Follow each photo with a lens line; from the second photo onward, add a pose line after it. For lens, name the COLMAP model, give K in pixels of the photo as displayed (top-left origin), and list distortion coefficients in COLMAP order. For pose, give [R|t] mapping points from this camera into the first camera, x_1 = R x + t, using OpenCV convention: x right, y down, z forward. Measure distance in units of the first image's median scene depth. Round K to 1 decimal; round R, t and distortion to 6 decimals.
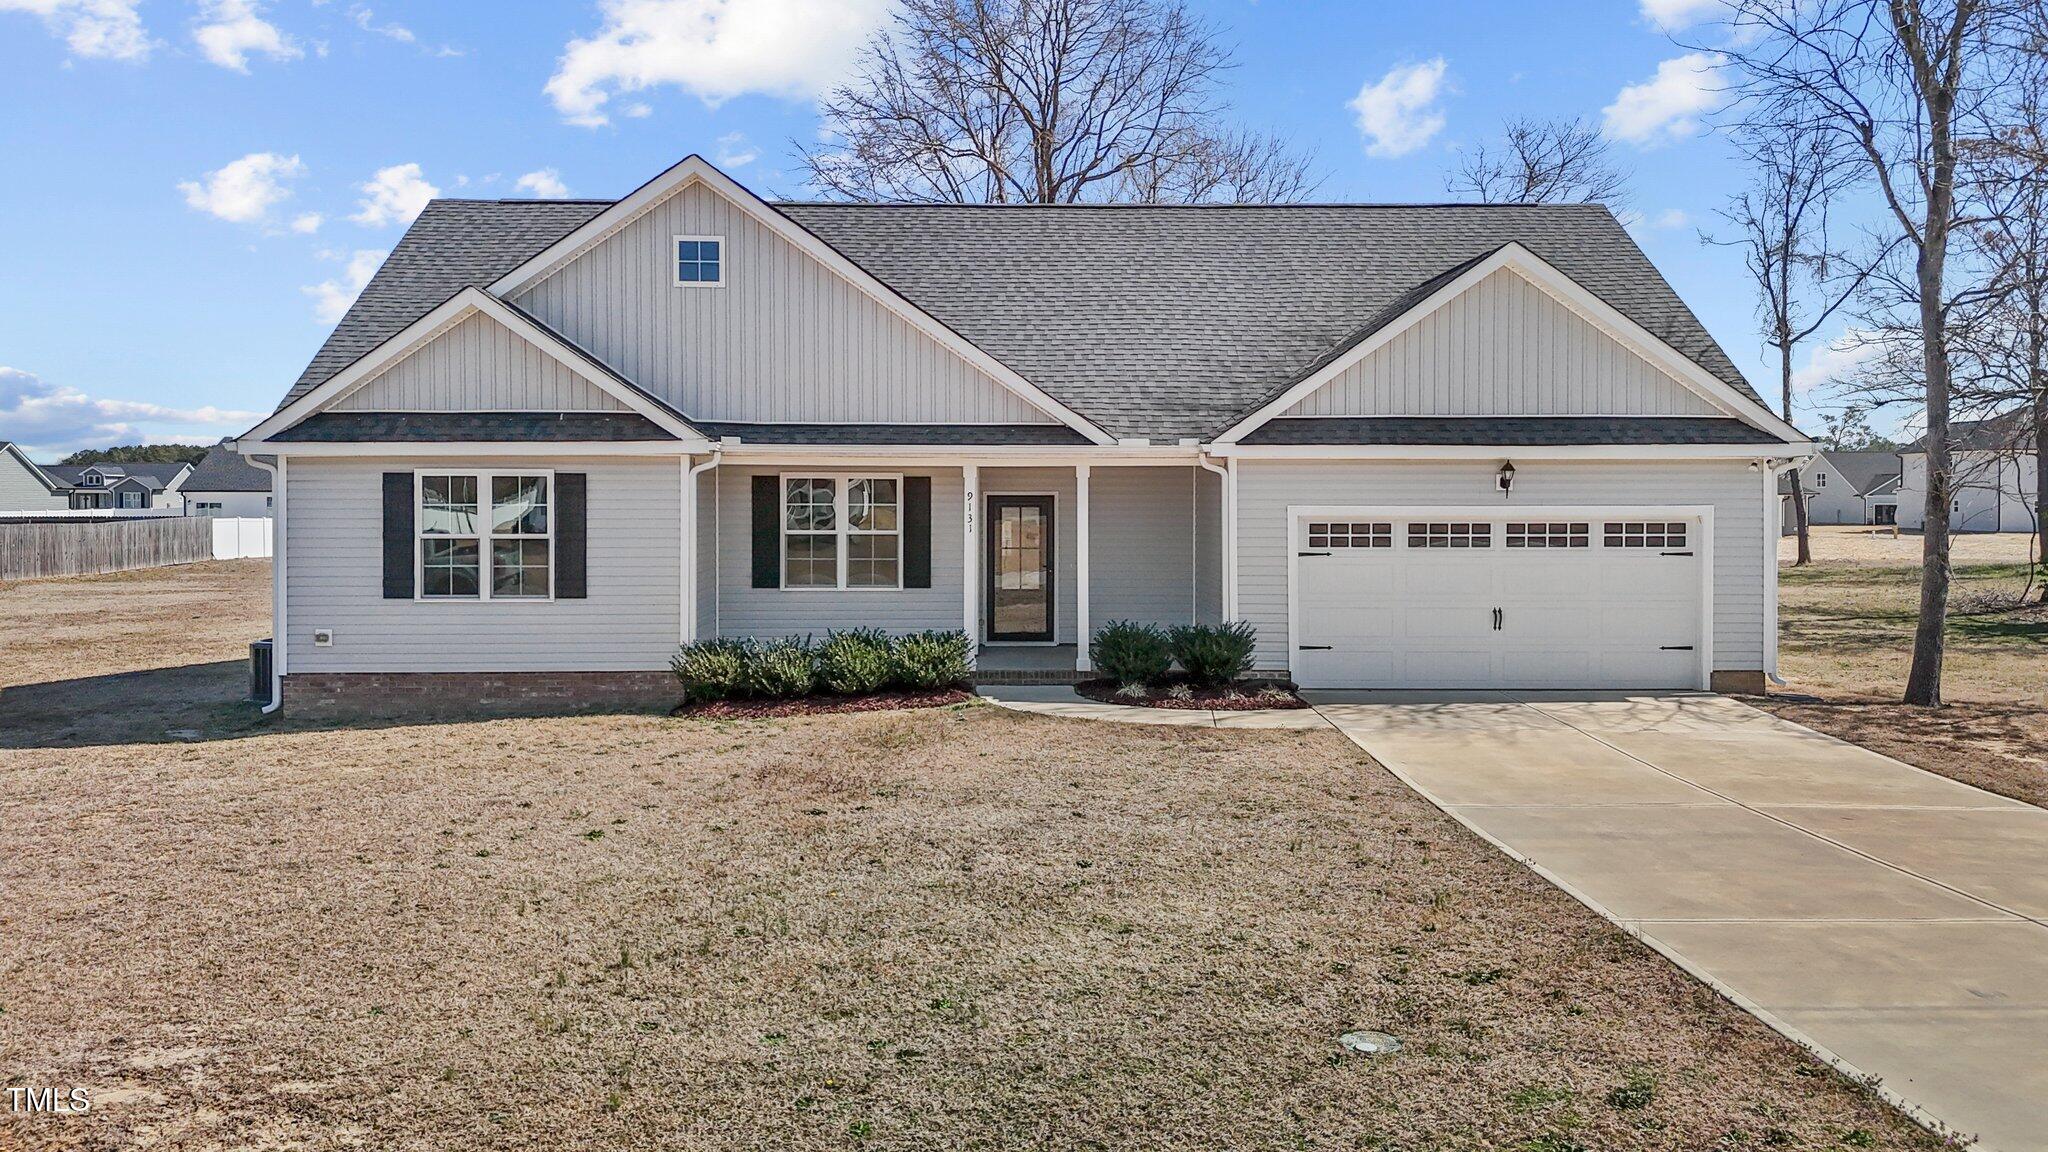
lens RADIAL K [[1418.8, 0, 1015.5], [0, 1418.8, 515.5], [0, 0, 1]] dist [0.041384, -0.002673]
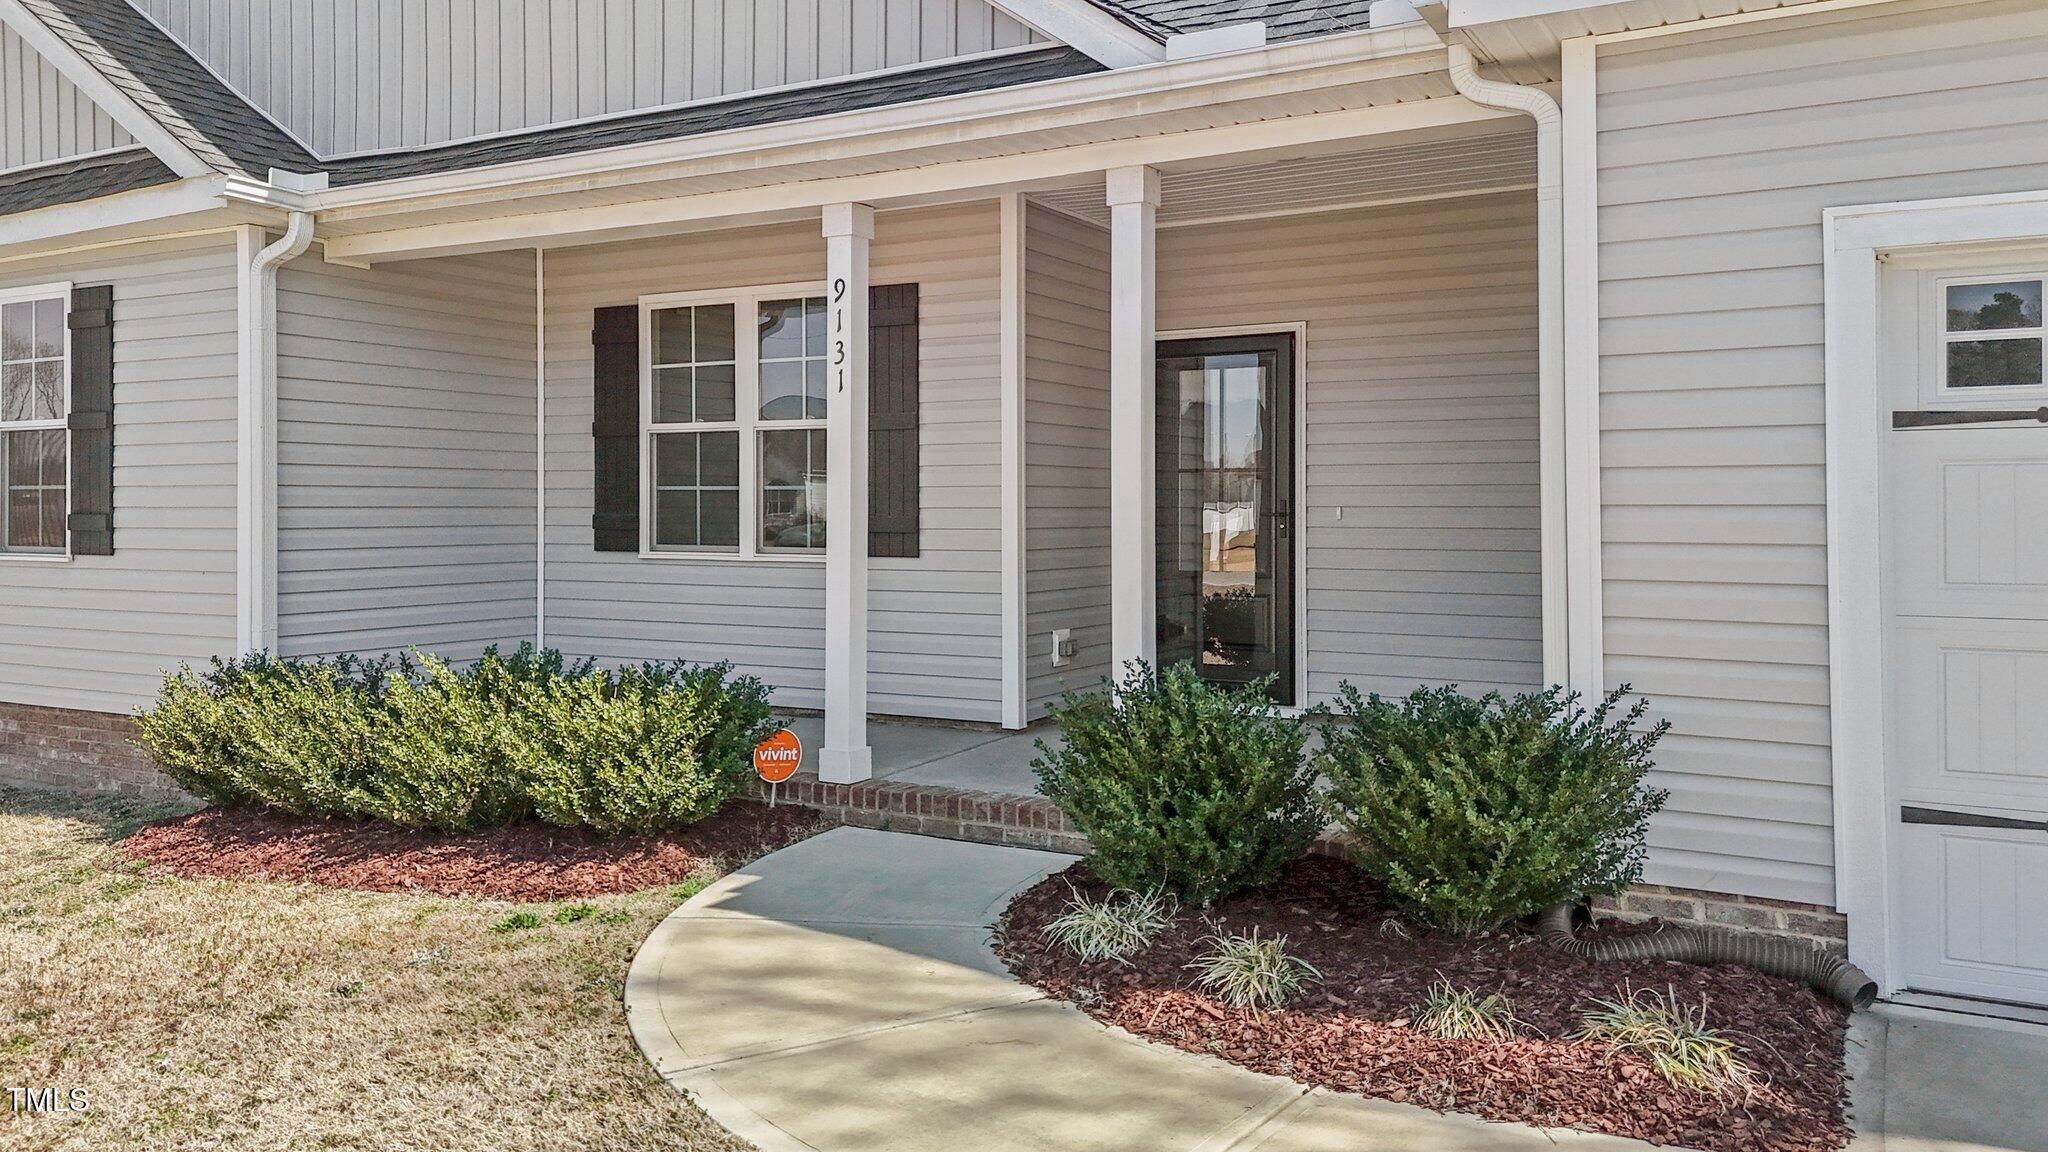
lens RADIAL K [[1530.3, 0, 998.9], [0, 1530.3, 501.4], [0, 0, 1]] dist [0.043105, -0.002776]
pose [[0.868443, -0.001243, -0.495787, 0.199491], [-0.004465, 0.999937, -0.010329, 0.044695], [0.495768, 0.011184, 0.868383, 0.707879]]
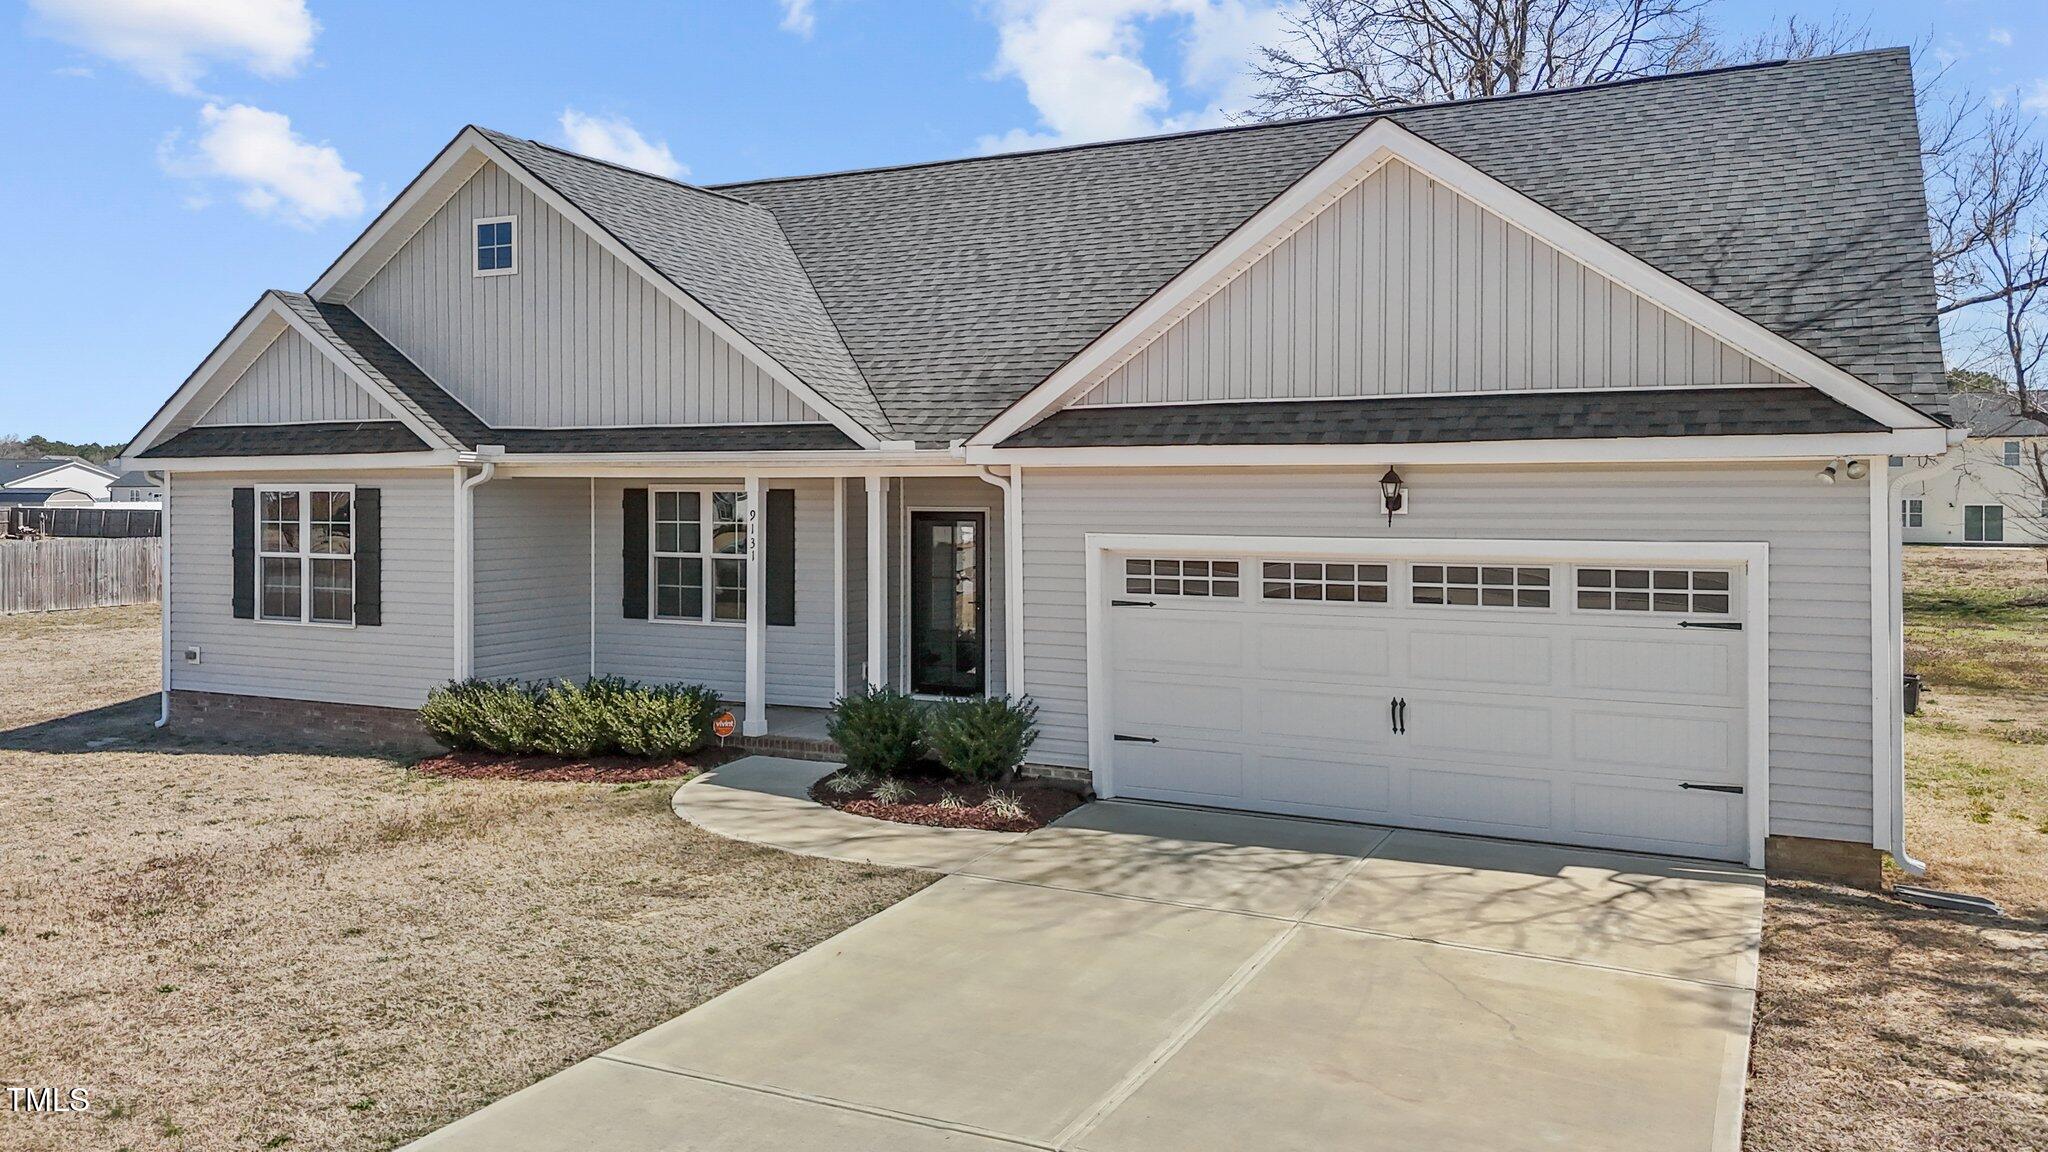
lens RADIAL K [[1418.8, 0, 1015.5], [0, 1418.8, 515.5], [0, 0, 1]] dist [0.041384, -0.002673]
pose [[0.899944, 0.006799, -0.435952, 0.463331], [-0.006131, 0.999977, 0.002940, -0.017666], [0.435962, 0.000027, 0.899965, 0.356624]]
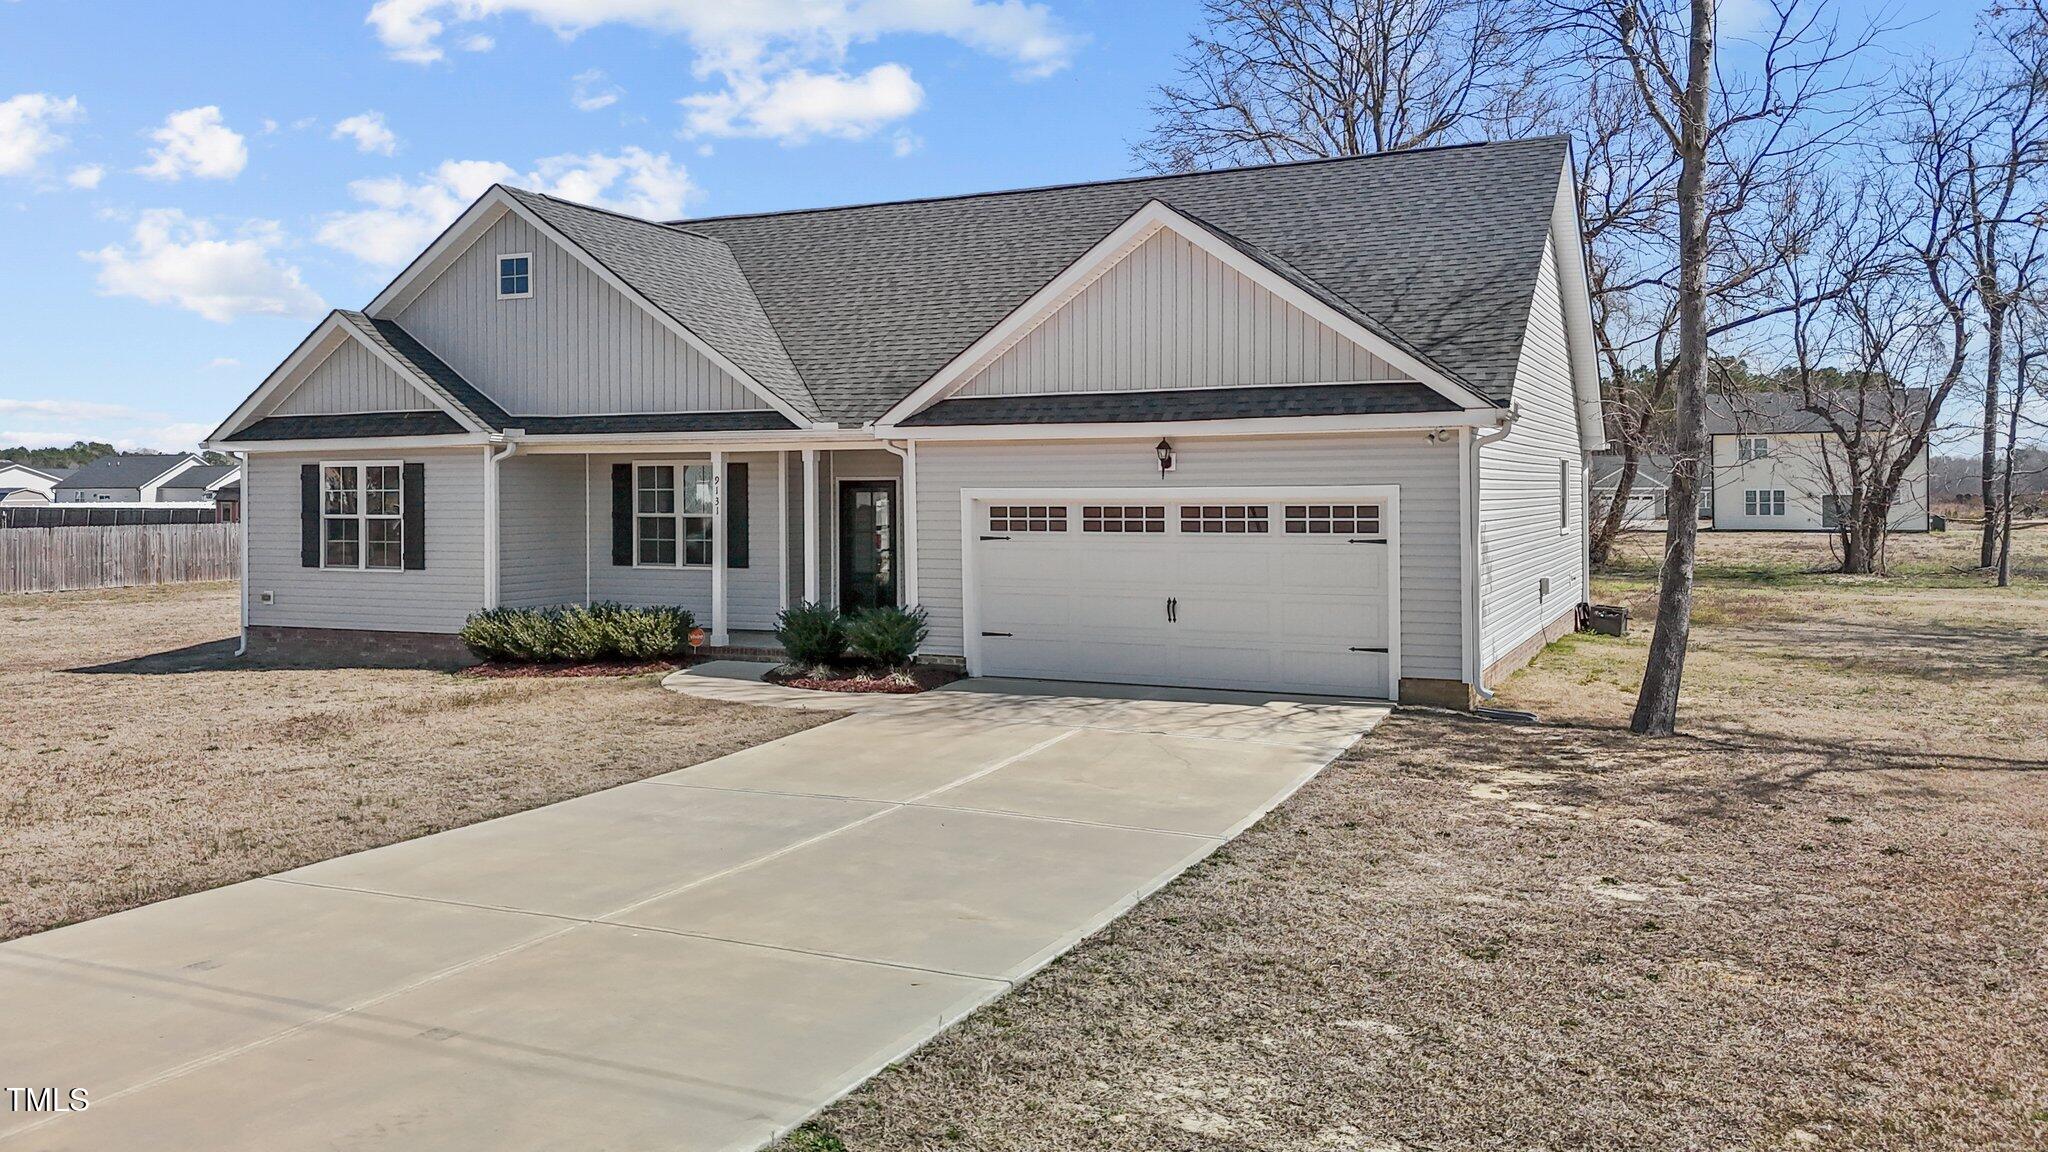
lens RADIAL K [[1373.3, 0, 1019.0], [0, 1373.3, 505.8], [0, 0, 1]] dist [0.037261, -0.004896]
pose [[0.918972, 0.000326, -0.394323, 0.599749], [-0.001099, 0.999998, -0.001734, 0.006895], [0.394322, 0.002026, 0.918970, 0.147681]]
